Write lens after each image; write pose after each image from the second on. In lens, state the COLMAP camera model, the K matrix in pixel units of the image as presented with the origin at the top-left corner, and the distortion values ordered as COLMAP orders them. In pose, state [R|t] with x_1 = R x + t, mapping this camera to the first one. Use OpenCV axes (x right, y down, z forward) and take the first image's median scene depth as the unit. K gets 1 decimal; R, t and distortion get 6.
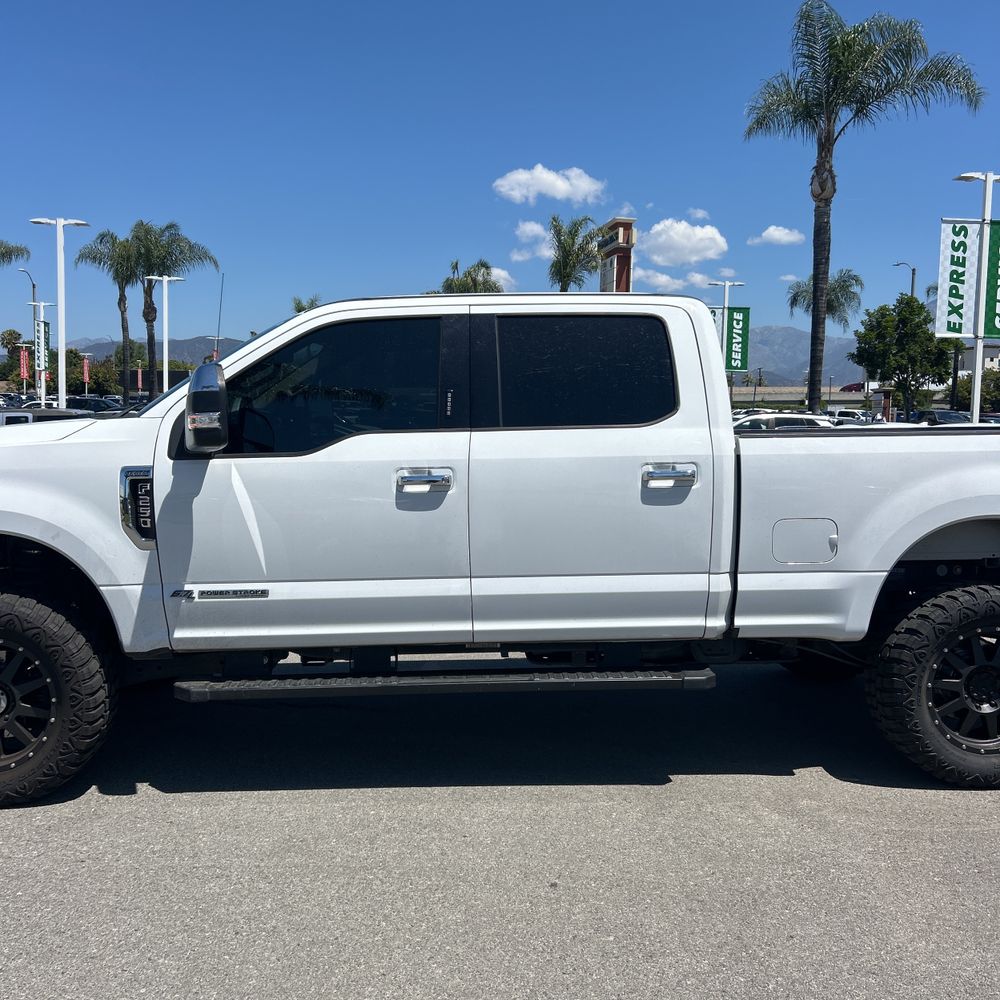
lens RADIAL K [[1003.4, 0, 503.0], [0, 1003.4, 487.7], [0, 0, 1]] dist [0.057428, -0.107927]
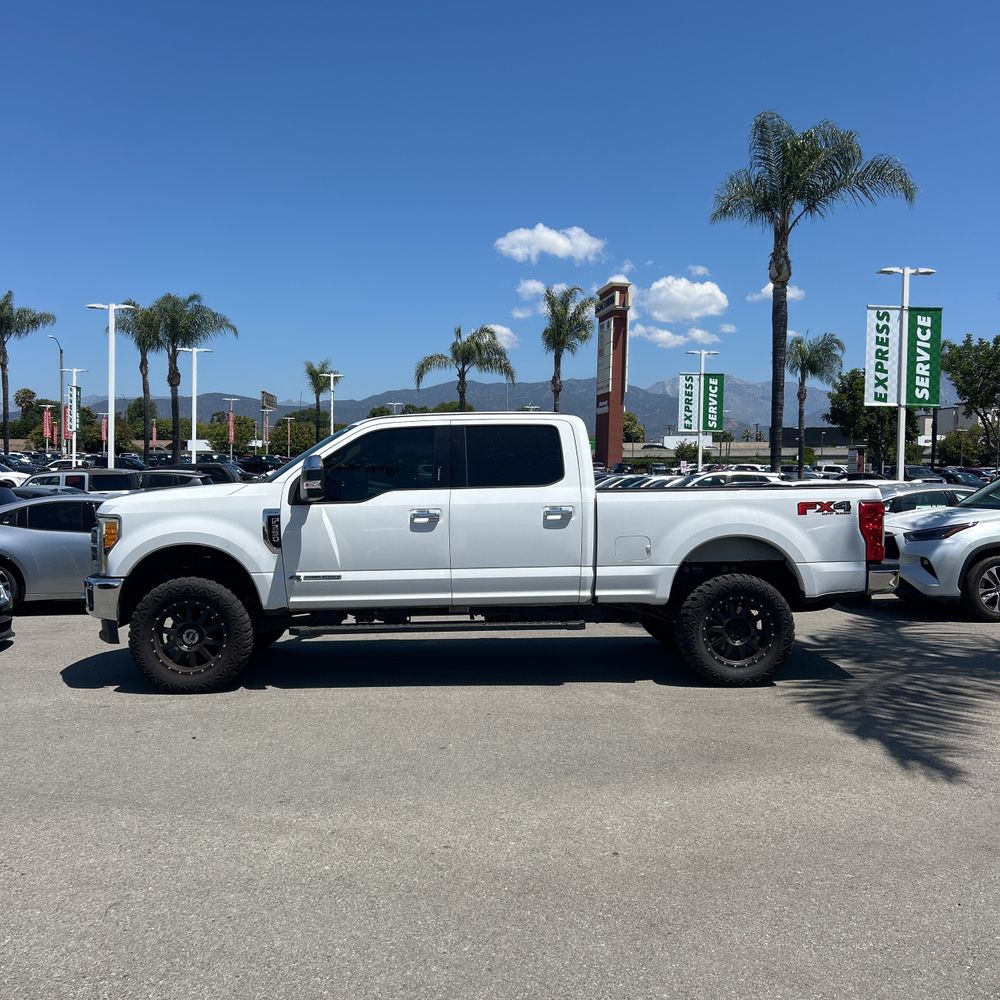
lens RADIAL K [[1007.8, 0, 497.9], [0, 1007.8, 491.8], [0, 0, 1]] dist [0.070243, -0.154641]
pose [[0.999949, -0.002944, -0.009656, 0.067585], [0.002455, 0.998732, -0.050289, 0.038873], [0.009792, 0.050263, 0.998688, -0.790002]]
